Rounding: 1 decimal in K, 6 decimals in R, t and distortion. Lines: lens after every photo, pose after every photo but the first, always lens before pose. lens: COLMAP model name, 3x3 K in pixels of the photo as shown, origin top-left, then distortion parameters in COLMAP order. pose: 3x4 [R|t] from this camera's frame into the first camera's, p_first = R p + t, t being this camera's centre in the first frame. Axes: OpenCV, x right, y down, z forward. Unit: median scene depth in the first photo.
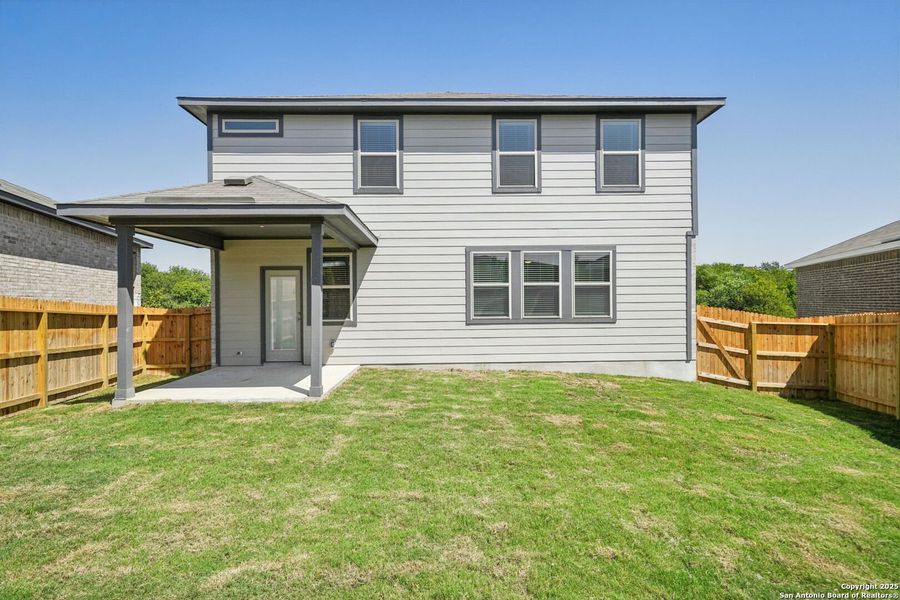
lens RADIAL K [[382.4, 0, 450.0], [0, 382.4, 300.0], [0, 0, 1]] dist [0.000869, 0.000191]
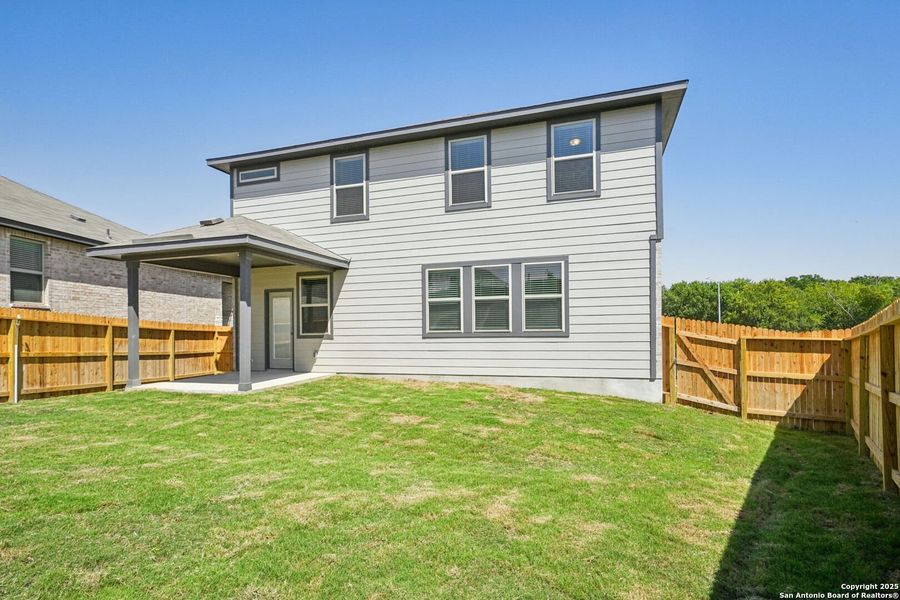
lens RADIAL K [[403.7, 0, 449.7], [0, 403.7, 320.0], [0, 0, 1]] dist [-0.001229, 0.000025]
pose [[0.953708, -0.009334, -0.300589, 0.450262], [0.008844, 0.999956, -0.002992, 0.018134], [0.300604, 0.000195, 0.953749, -0.043286]]
